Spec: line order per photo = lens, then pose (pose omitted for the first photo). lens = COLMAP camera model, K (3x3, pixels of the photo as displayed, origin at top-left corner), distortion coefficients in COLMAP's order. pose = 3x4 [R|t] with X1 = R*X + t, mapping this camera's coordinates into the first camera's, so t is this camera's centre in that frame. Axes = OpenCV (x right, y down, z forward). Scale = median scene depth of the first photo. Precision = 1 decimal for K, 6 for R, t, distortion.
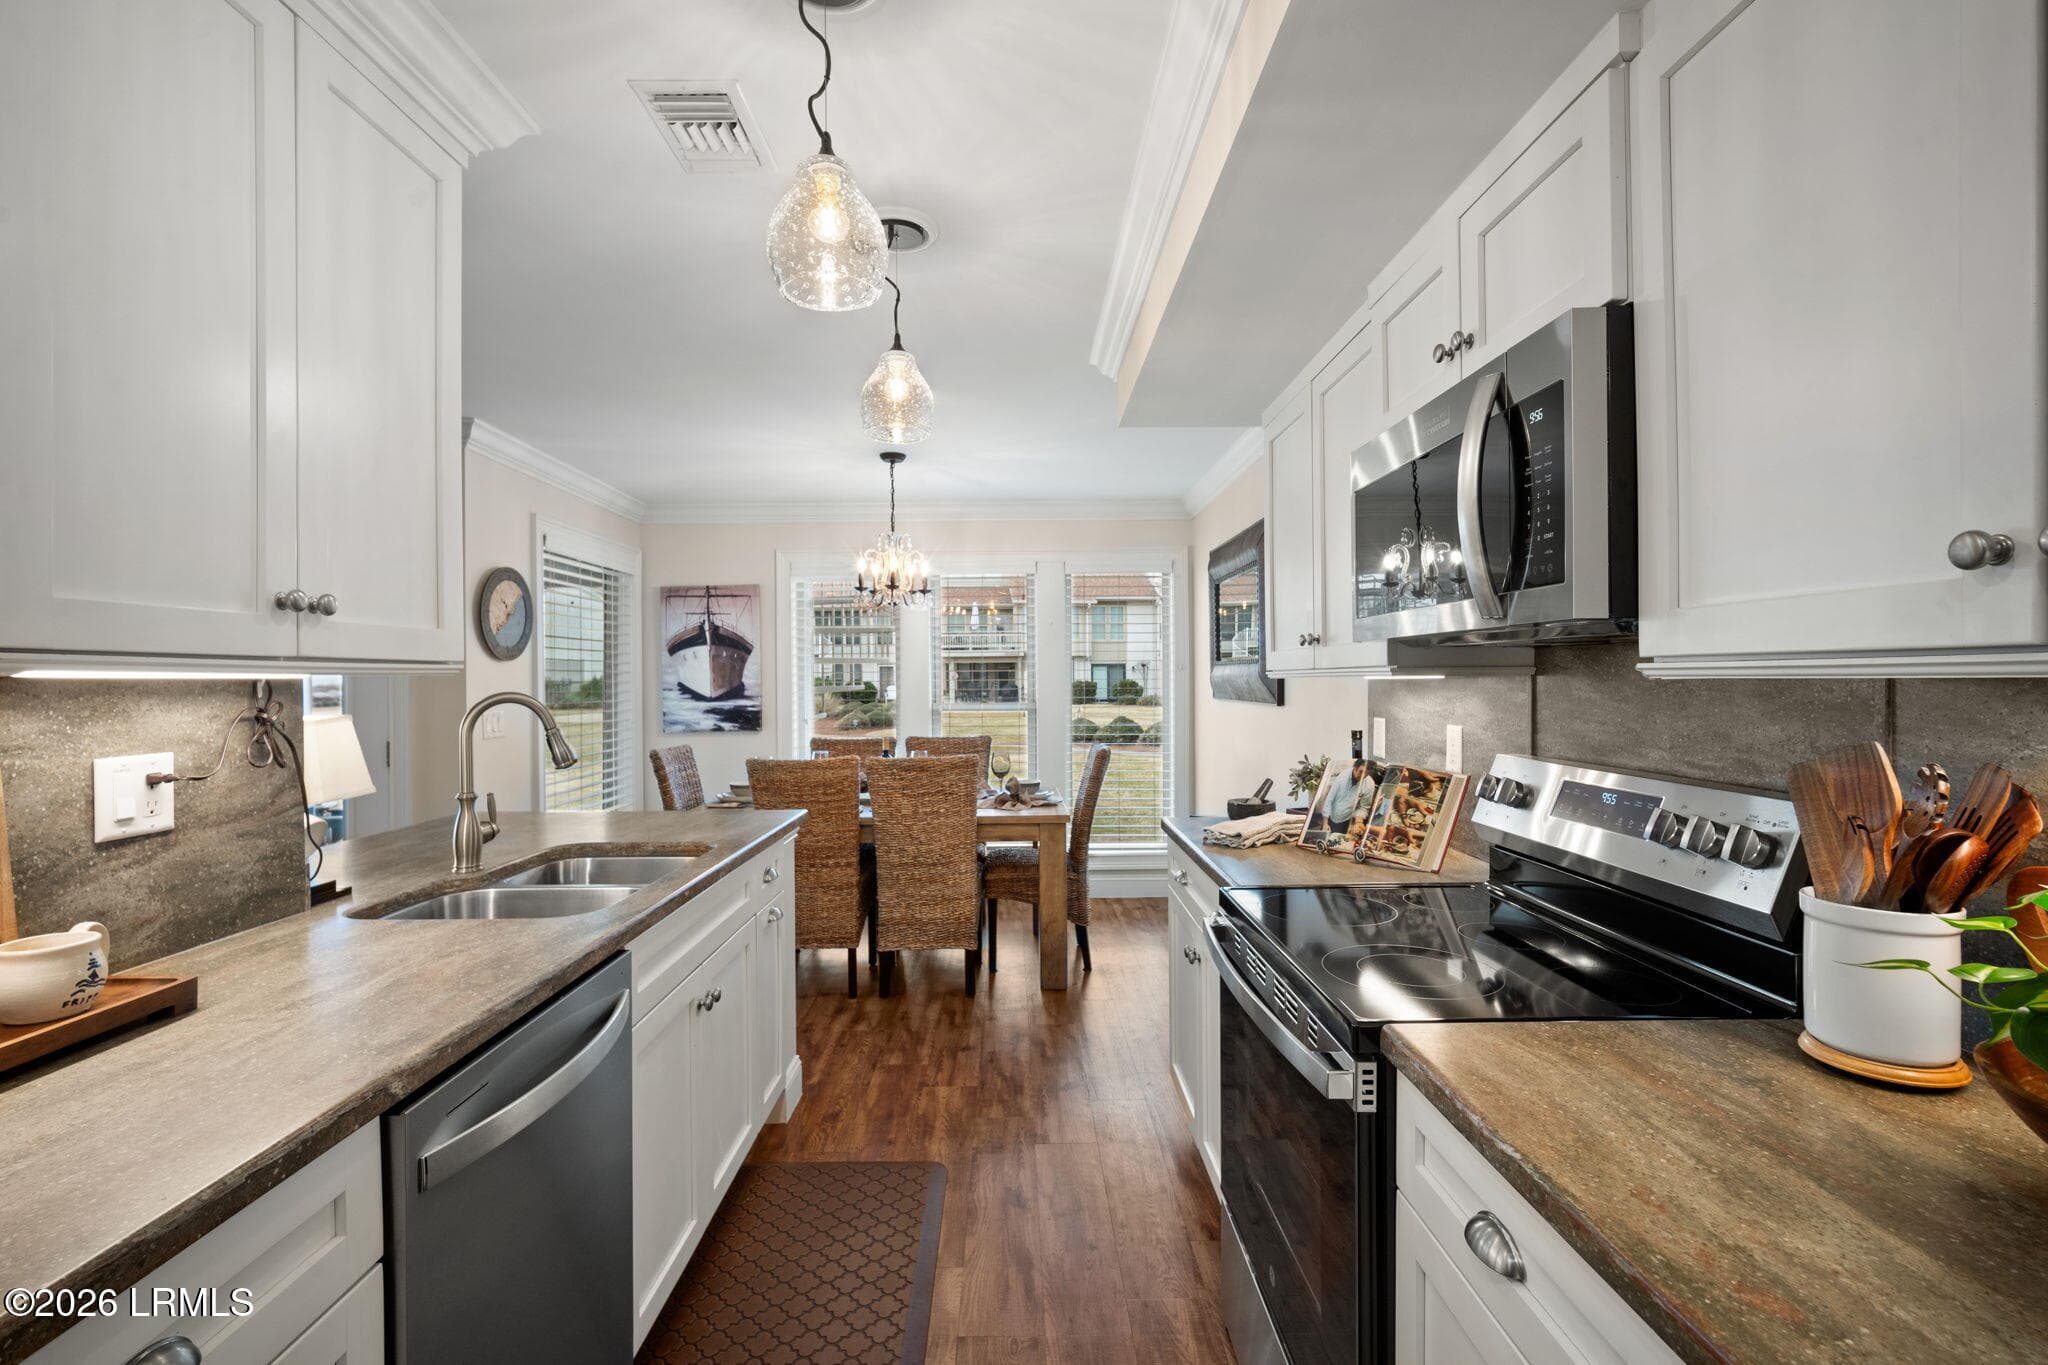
lens RADIAL K [[923.7, 0, 1016.5], [0, 923.7, 675.6], [0, 0, 1]] dist [-0.003403, 0.002110]
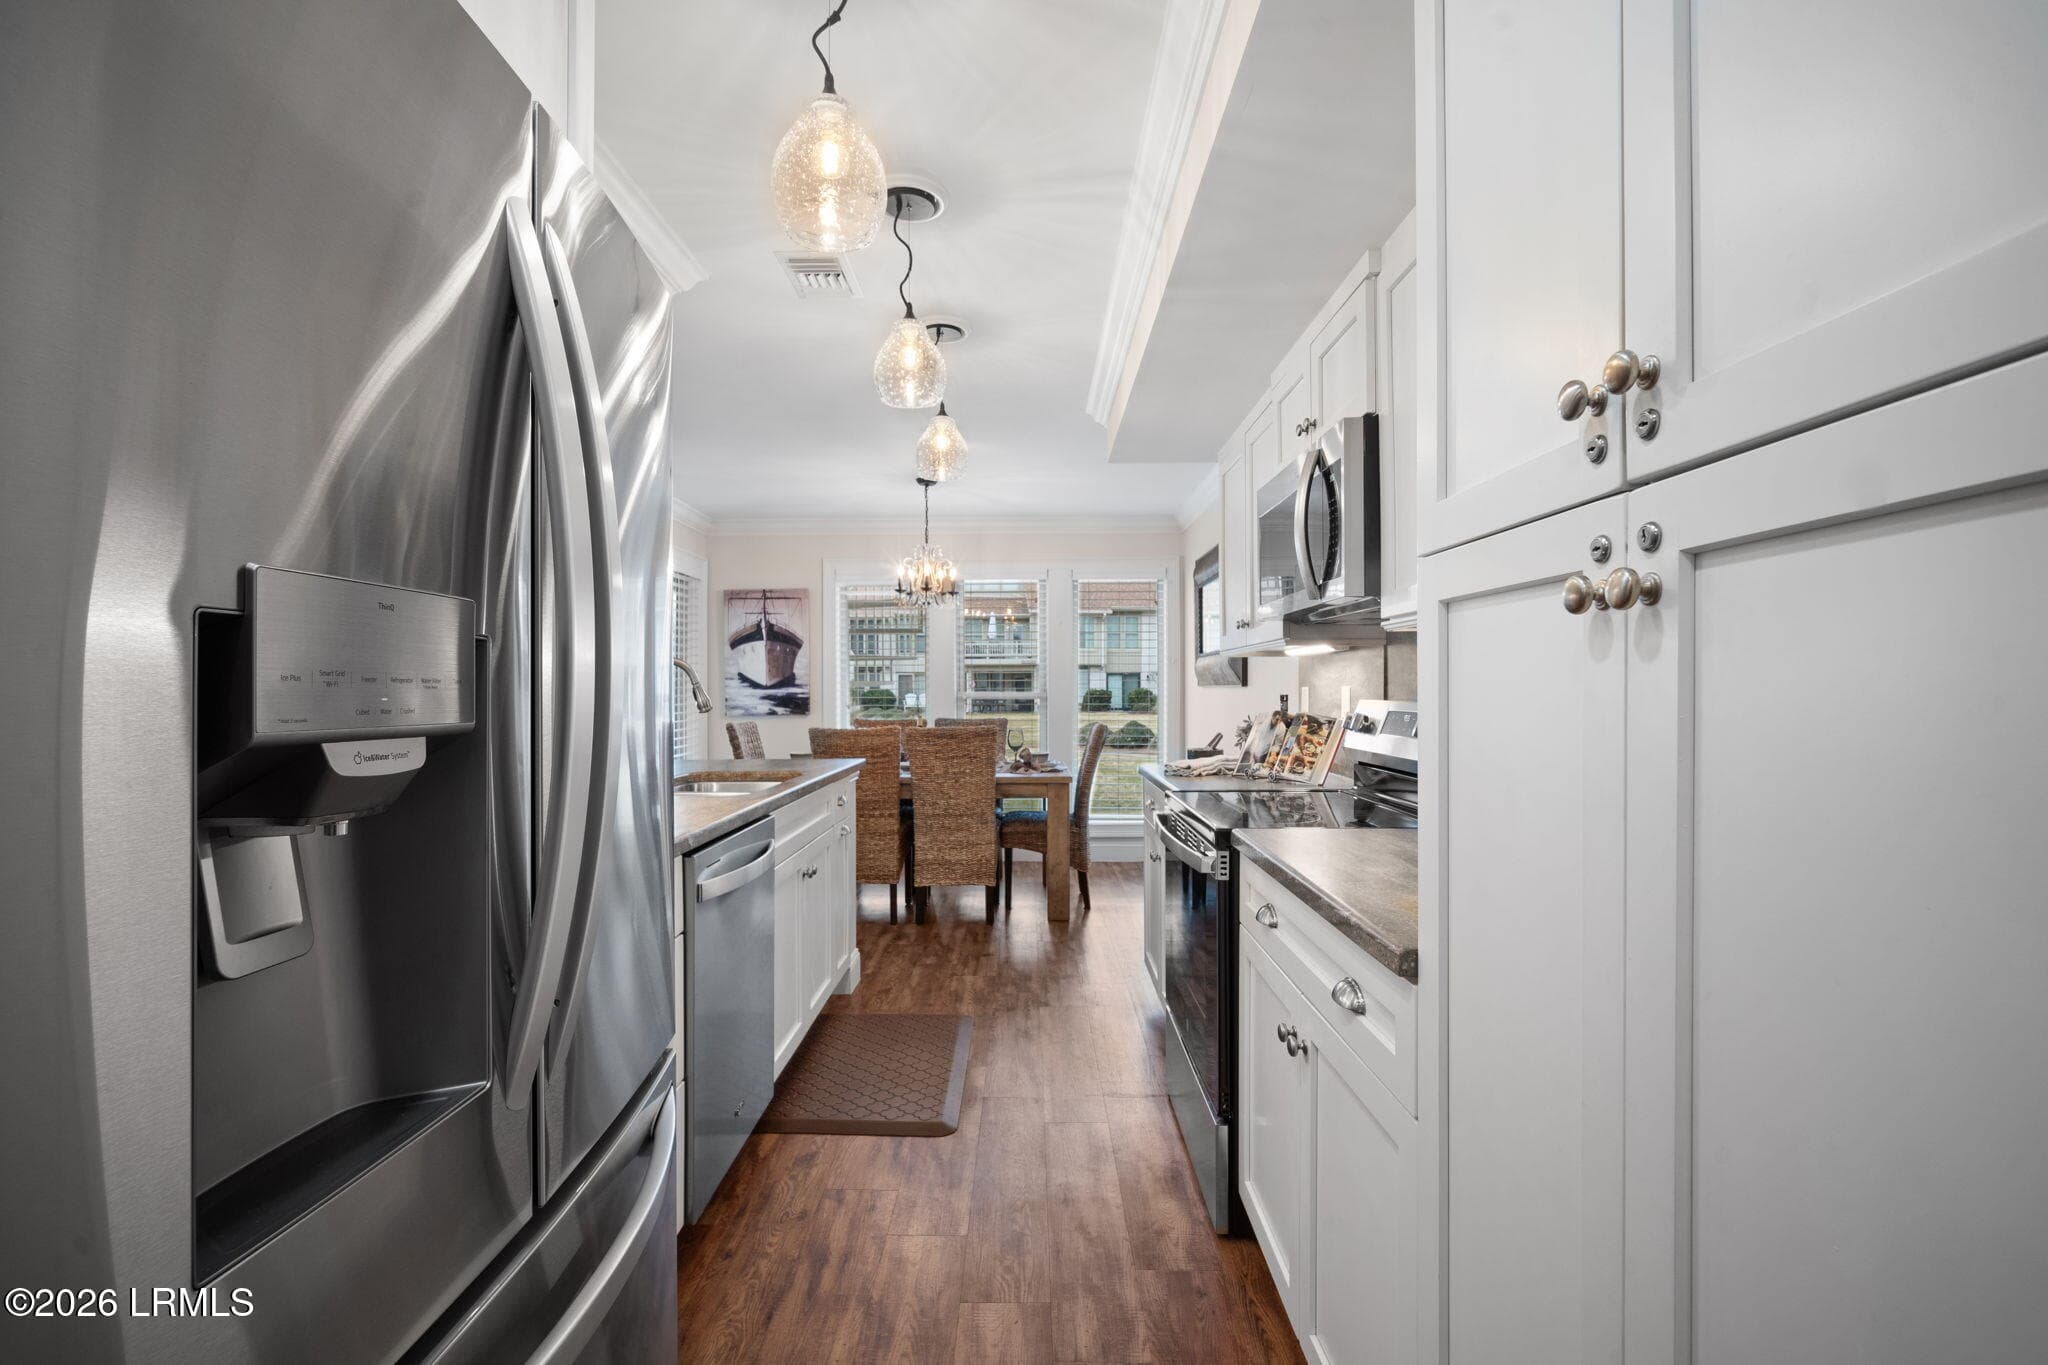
lens RADIAL K [[923.7, 0, 1019.5], [0, 923.7, 681.0], [0, 0, 1]] dist [-0.003403, 0.002110]
pose [[0.999877, 0.004450, -0.015021, 0.006140], [-0.004536, 0.999973, -0.005716, 0.032637], [0.014995, 0.005784, 0.999871, -0.220559]]
